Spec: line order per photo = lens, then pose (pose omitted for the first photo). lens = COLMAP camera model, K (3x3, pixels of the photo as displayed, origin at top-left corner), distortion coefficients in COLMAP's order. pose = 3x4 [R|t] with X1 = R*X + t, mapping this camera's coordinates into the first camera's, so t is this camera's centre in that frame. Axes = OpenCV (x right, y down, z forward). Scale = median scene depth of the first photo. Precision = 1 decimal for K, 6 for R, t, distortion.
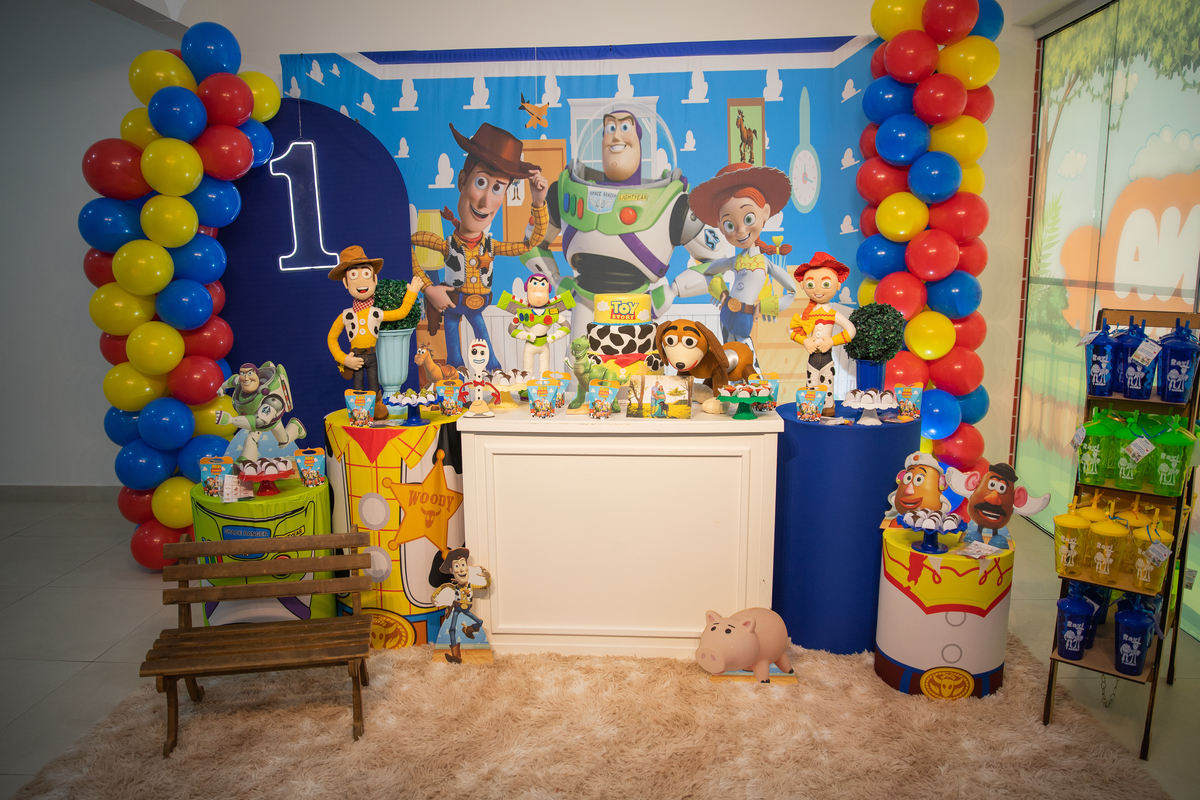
lens RADIAL K [[819.9, 0, 600.0], [0, 819.9, 397.5], [0, 0, 1]] dist [-0.055888, 0.000721]
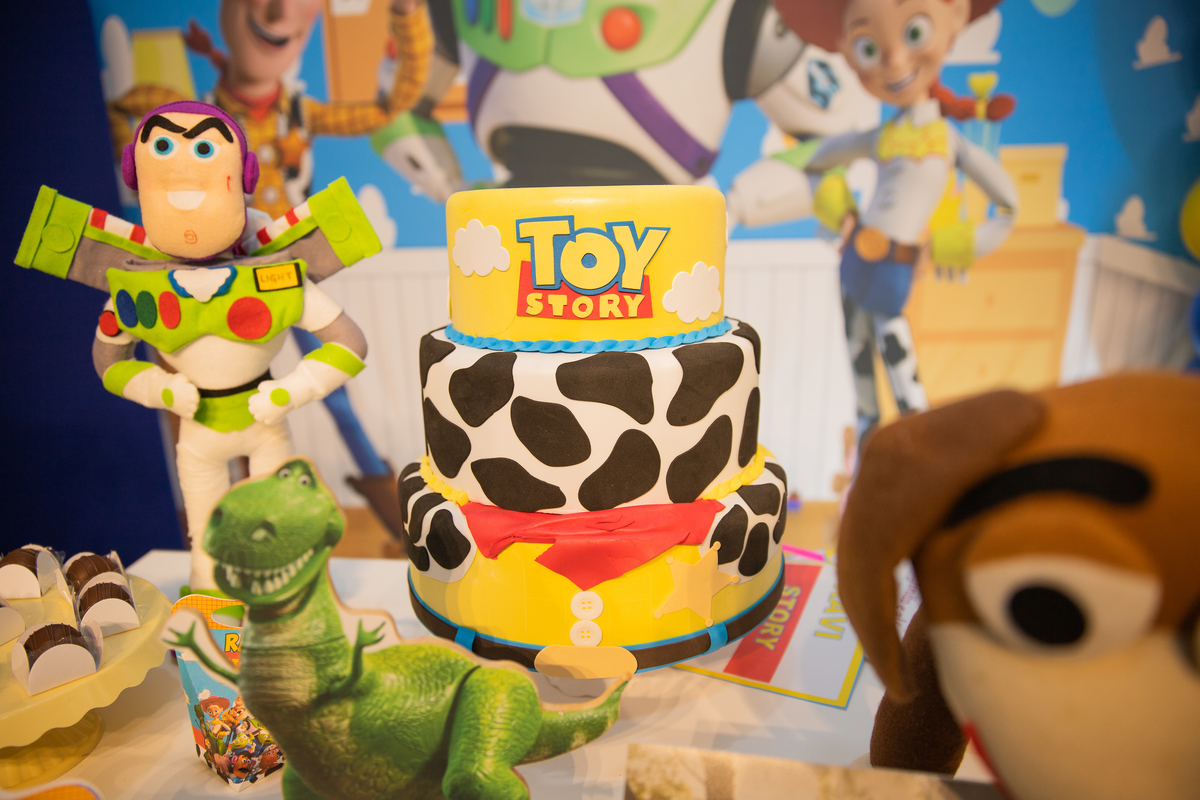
lens RADIAL K [[819.9, 0, 599.6], [0, 819.9, 404.5], [0, 0, 1]] dist [-0.055888, 0.000721]
pose [[0.999877, -0.014894, -0.004986, 0.025372], [0.015222, 0.997148, 0.073915, -0.070988], [0.003871, -0.073982, 0.997252, 0.645308]]
